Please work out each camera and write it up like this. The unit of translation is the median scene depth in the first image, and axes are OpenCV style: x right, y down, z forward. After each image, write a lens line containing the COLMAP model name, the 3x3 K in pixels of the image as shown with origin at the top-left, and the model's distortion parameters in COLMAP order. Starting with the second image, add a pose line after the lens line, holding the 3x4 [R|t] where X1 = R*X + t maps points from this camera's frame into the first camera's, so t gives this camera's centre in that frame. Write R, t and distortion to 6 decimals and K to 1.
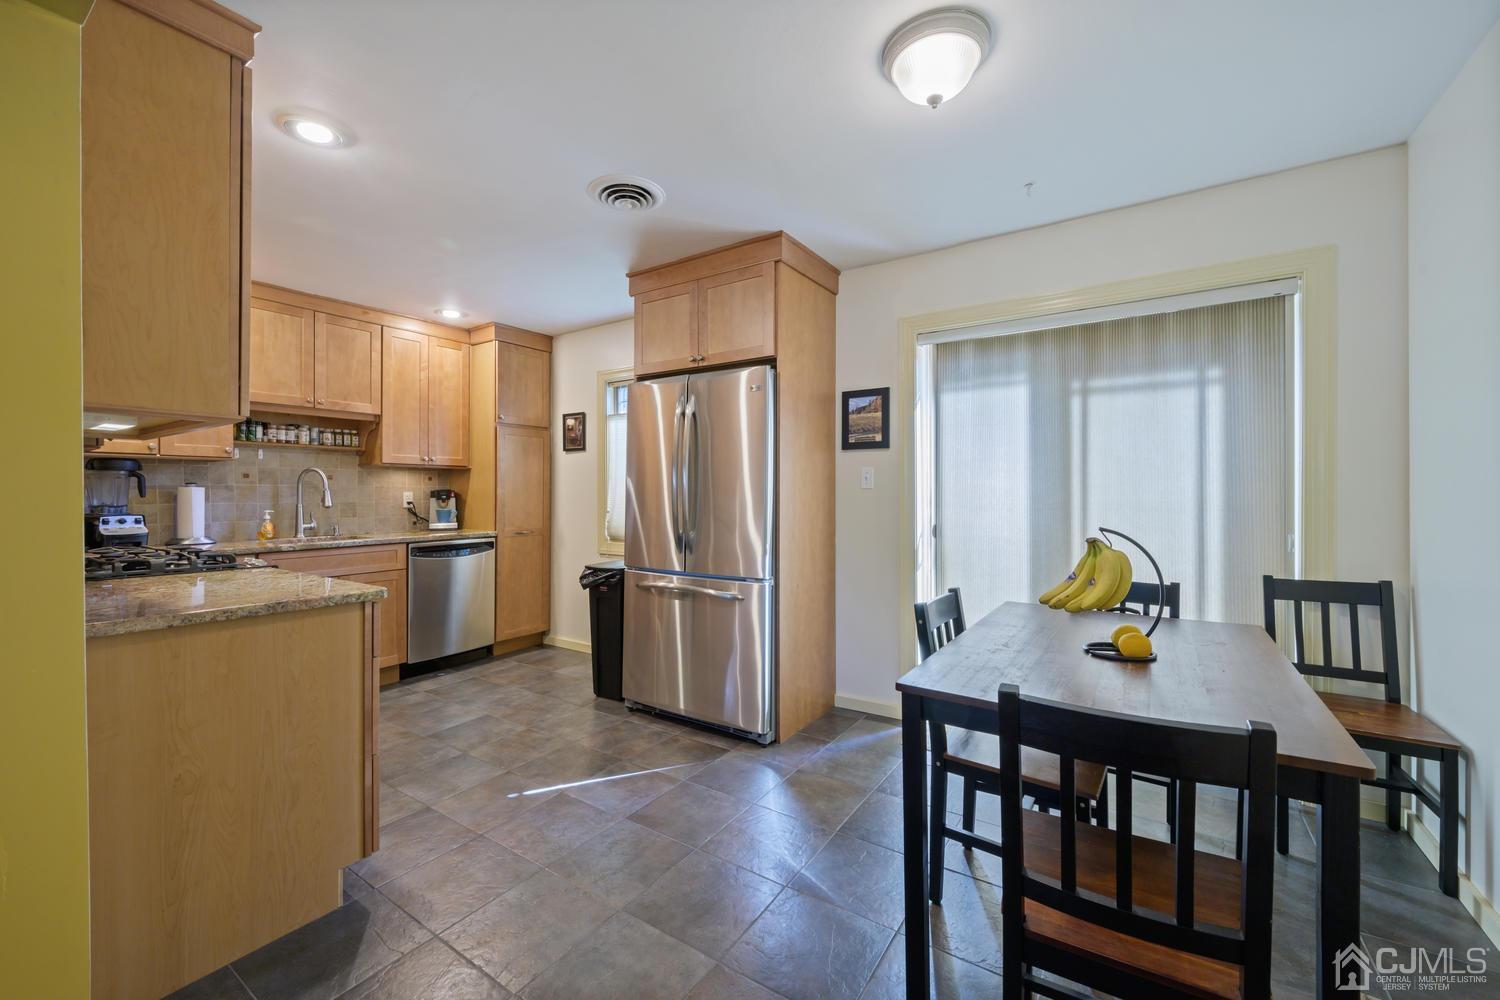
lens RADIAL K [[592.1, 0, 752.8], [0, 592.1, 494.1], [0, 0, 1]] dist [-0.007255, 0.001297]
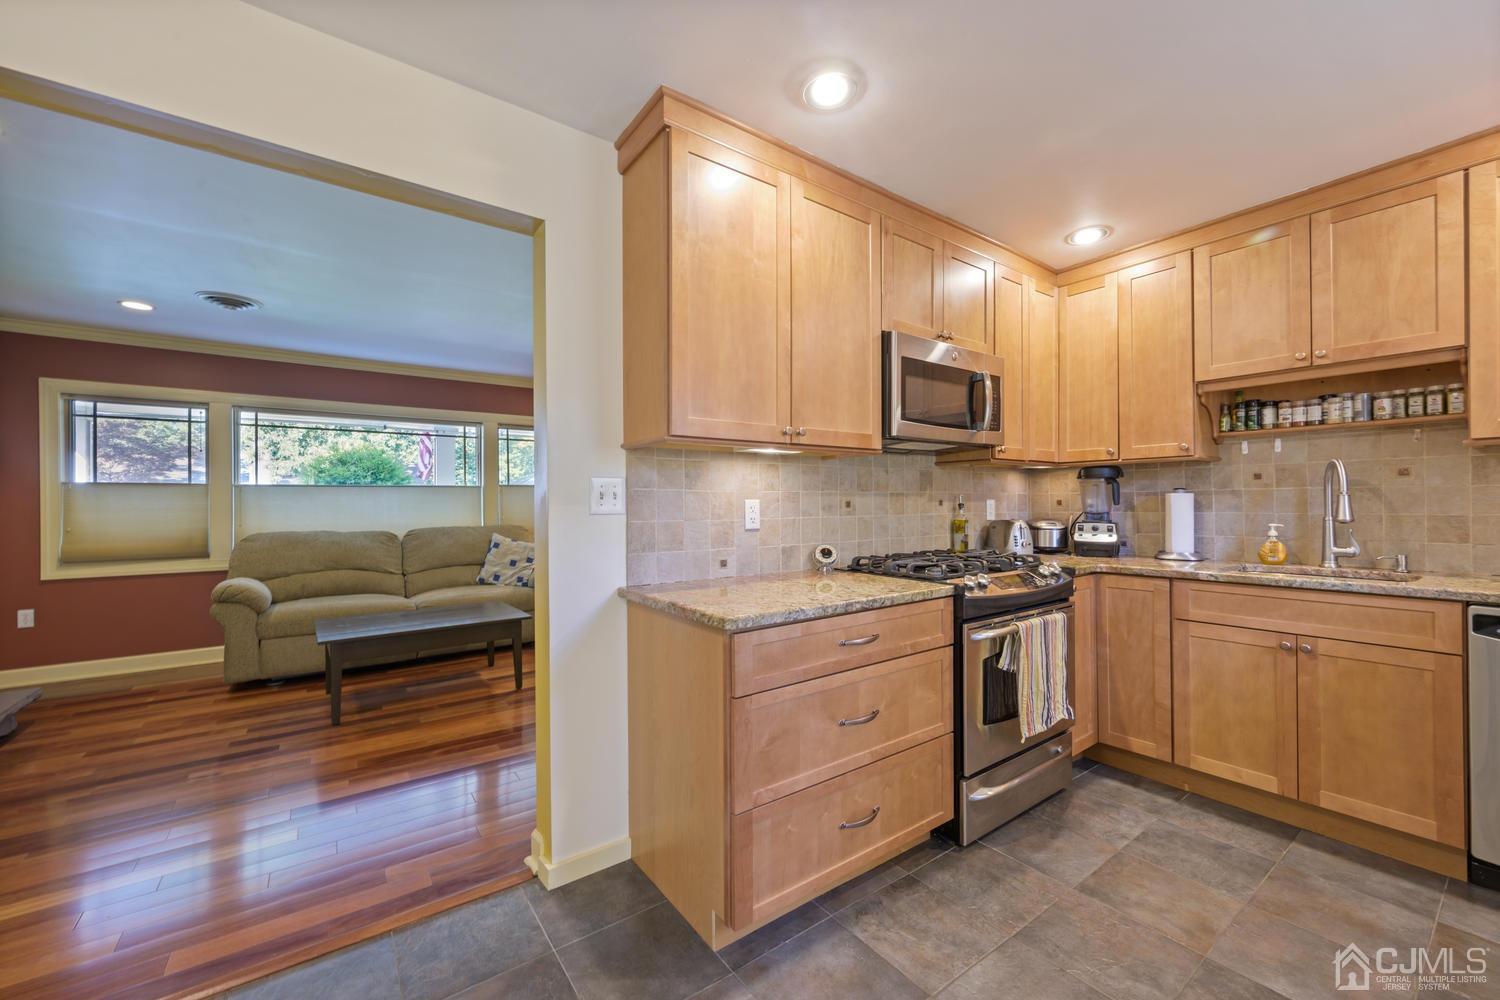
lens RADIAL K [[592.1, 0, 747.9], [0, 592.1, 503.9], [0, 0, 1]] dist [-0.007255, 0.001297]
pose [[-0.350882, 0.003481, -0.936413, 0.077447], [0.003282, 0.999992, 0.002488, -0.000167], [0.936414, -0.002200, -0.350890, 0.740782]]
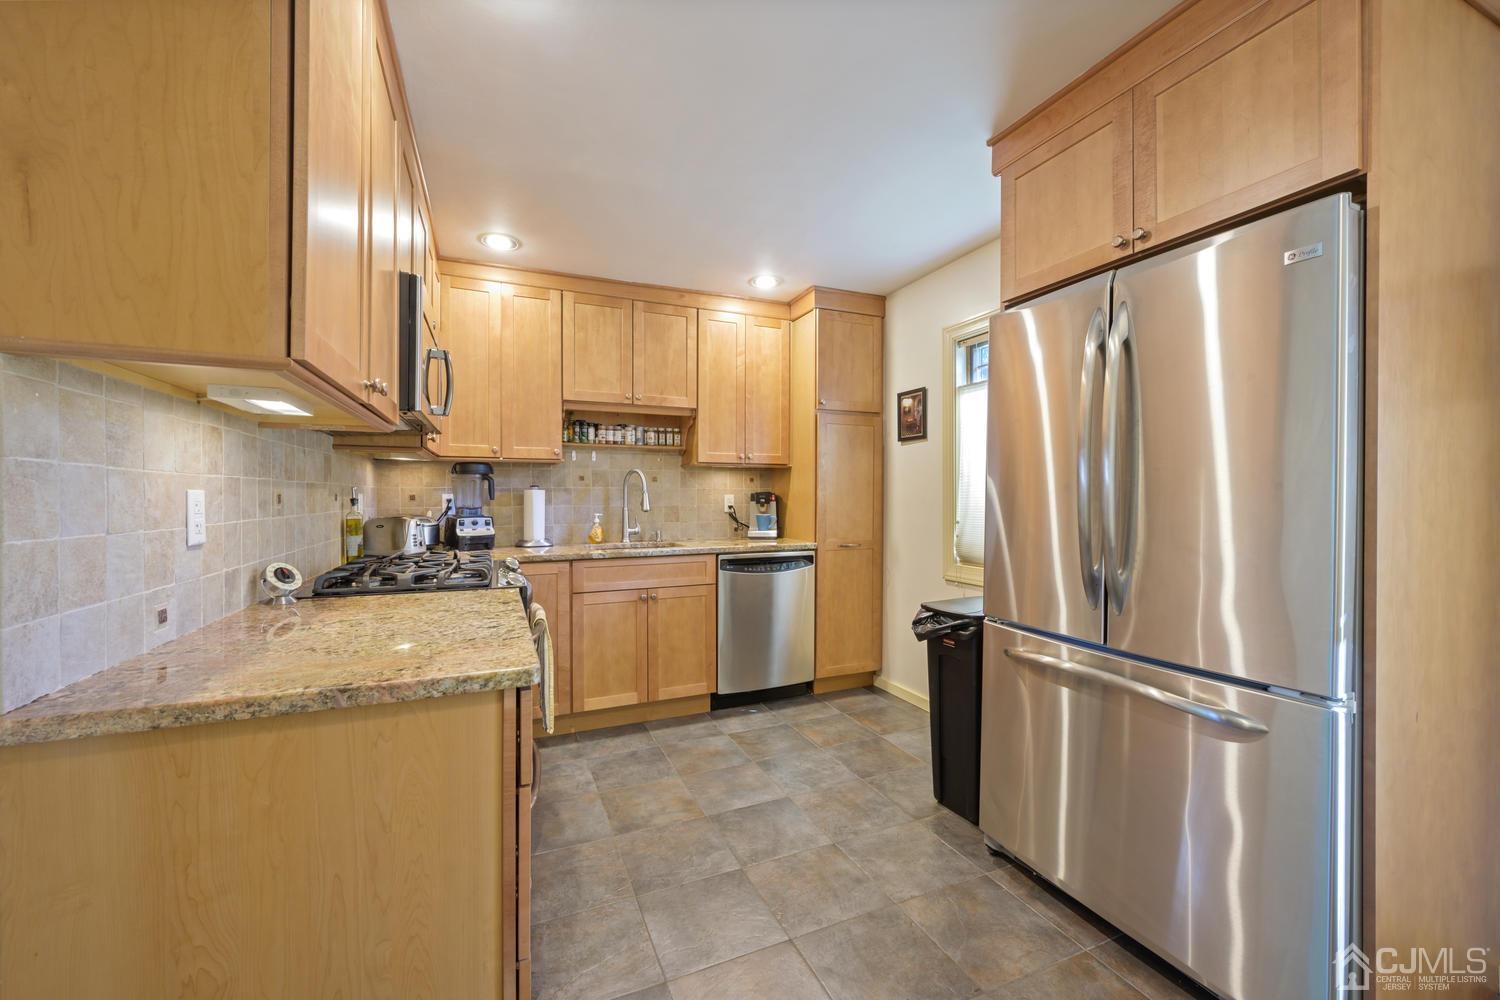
lens RADIAL K [[592.1, 0, 752.2], [0, 592.1, 497.4], [0, 0, 1]] dist [-0.007255, 0.001297]
pose [[0.837686, 0.001639, -0.546150, -0.086024], [-0.002159, 0.999998, -0.000309, 0.000709], [0.546148, 0.001438, 0.837688, 0.364944]]
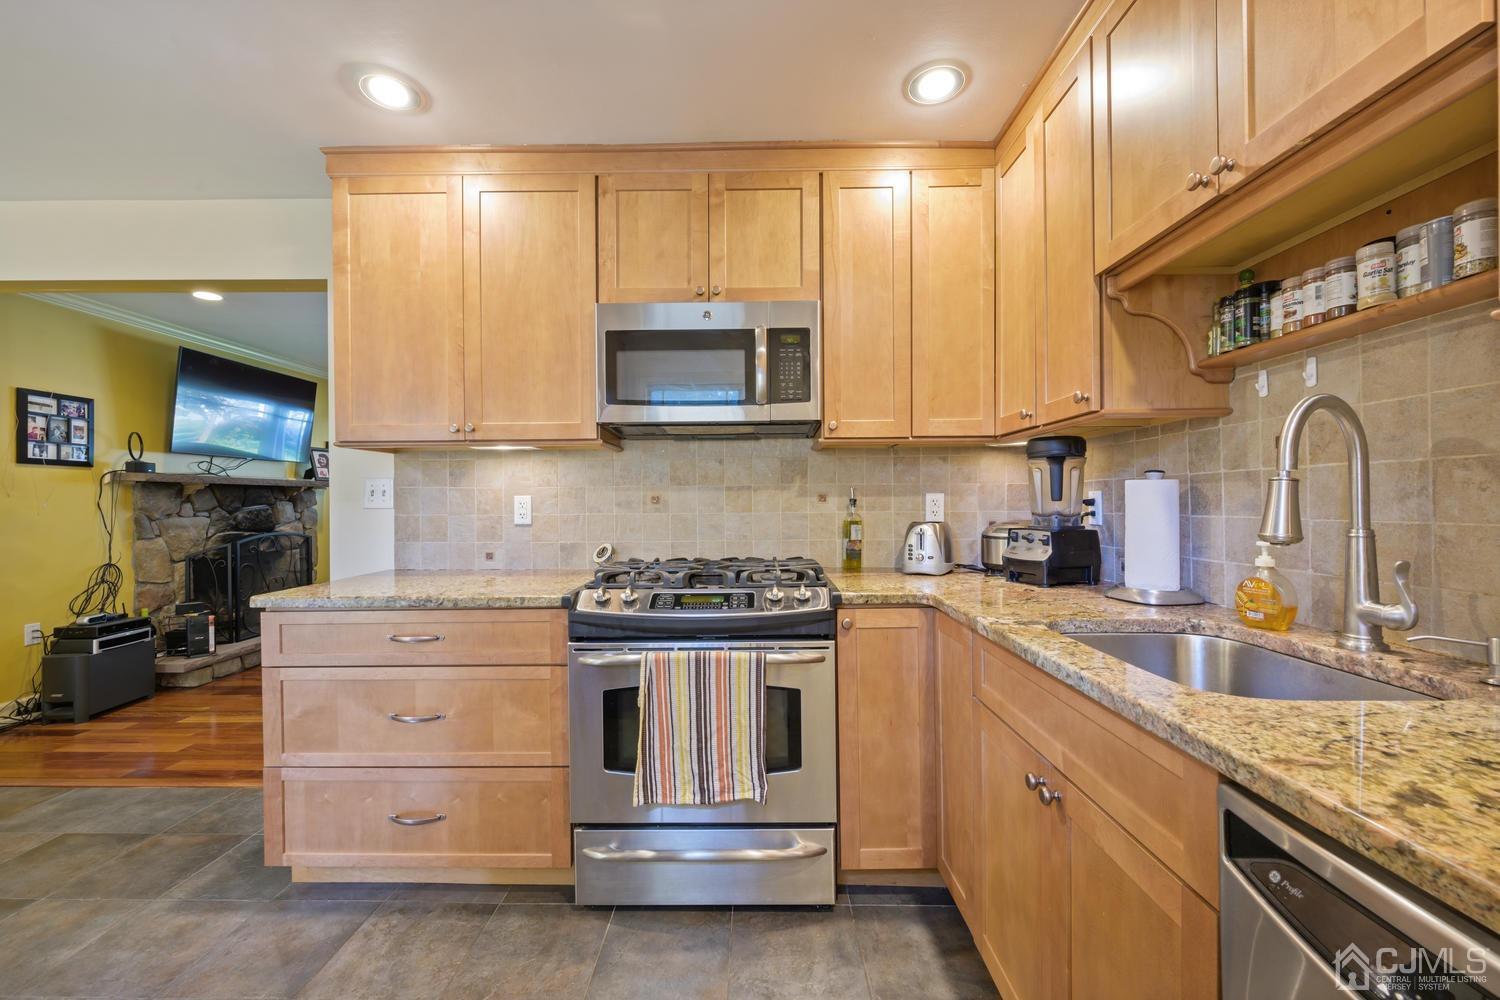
lens RADIAL K [[592.1, 0, 751.9], [0, 592.1, 503.7], [0, 0, 1]] dist [-0.007255, 0.001297]
pose [[-0.840225, 0.008983, -0.542164, -0.445497], [0.005601, 0.999953, 0.007888, 0.002225], [0.542209, 0.003591, -0.840236, 1.271952]]
